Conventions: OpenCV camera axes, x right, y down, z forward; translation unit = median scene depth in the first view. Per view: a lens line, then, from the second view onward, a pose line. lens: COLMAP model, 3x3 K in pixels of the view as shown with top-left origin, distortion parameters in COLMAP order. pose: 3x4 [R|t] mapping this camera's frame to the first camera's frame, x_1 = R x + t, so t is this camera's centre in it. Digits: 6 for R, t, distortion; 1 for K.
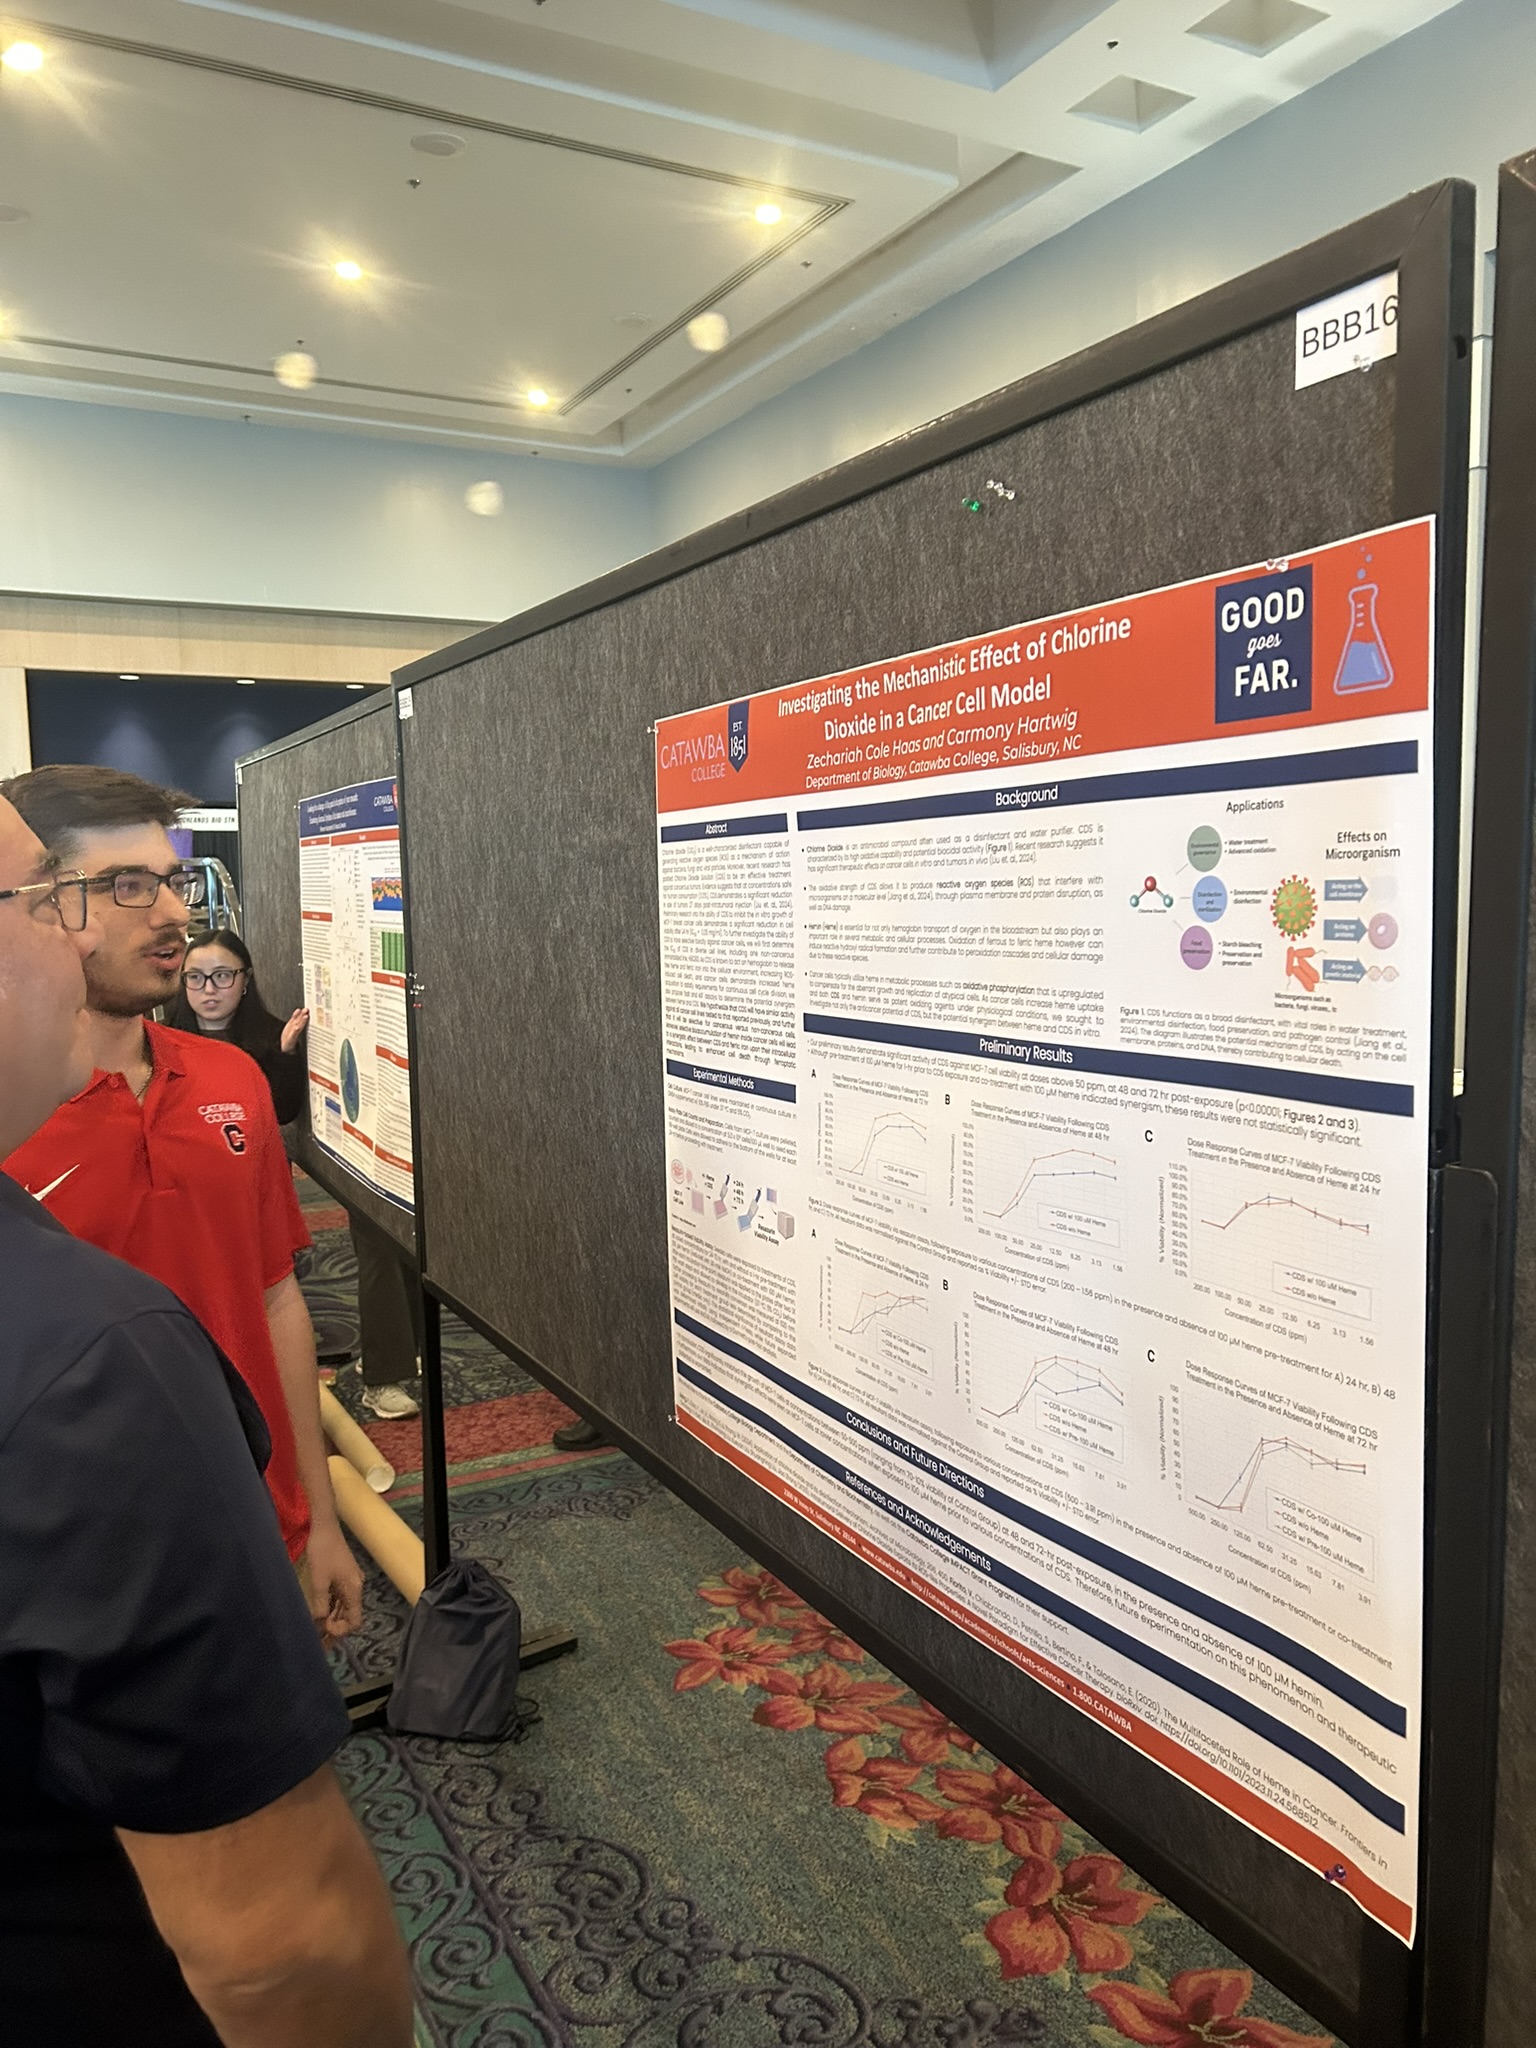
lens RADIAL K [[1623.8, 0, 755.0], [0, 1623.8, 1014.9], [0, 0, 1]] dist [0.054216, -0.020890]
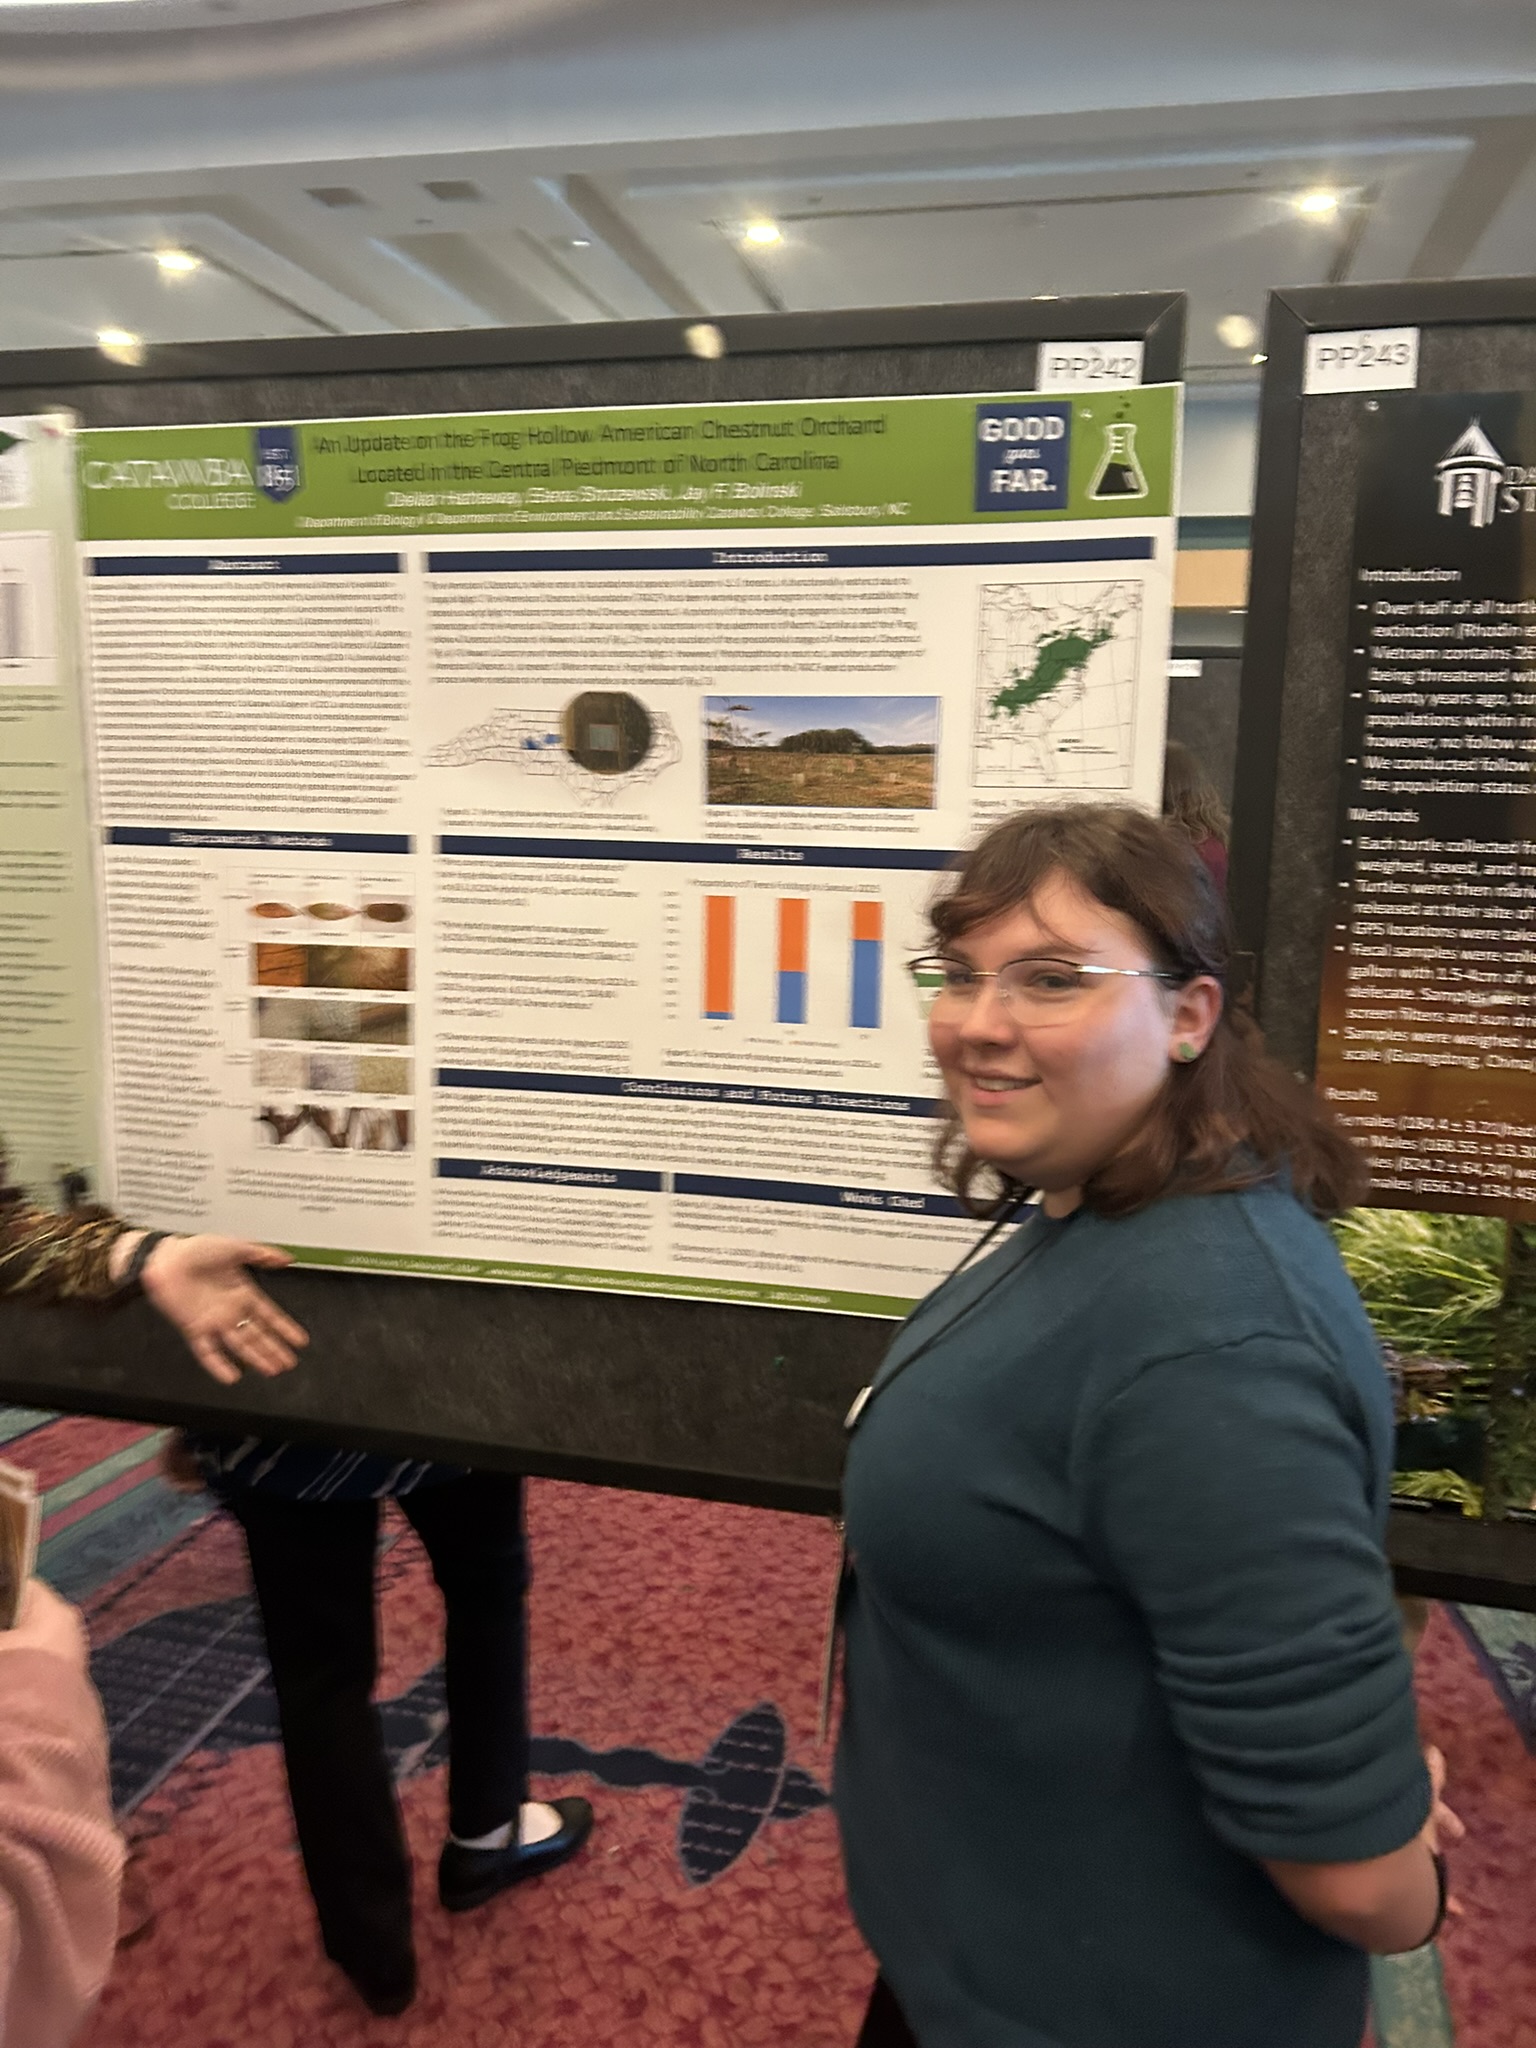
lens RADIAL K [[1623.8, 0, 777.4], [0, 1623.8, 1017.2], [0, 0, 1]] dist [0.054216, -0.020890]
pose [[0.673326, -0.079770, 0.735030, -0.854492], [0.026463, 0.996126, 0.083864, 0.118467], [-0.738872, -0.037017, 0.672828, 0.213682]]
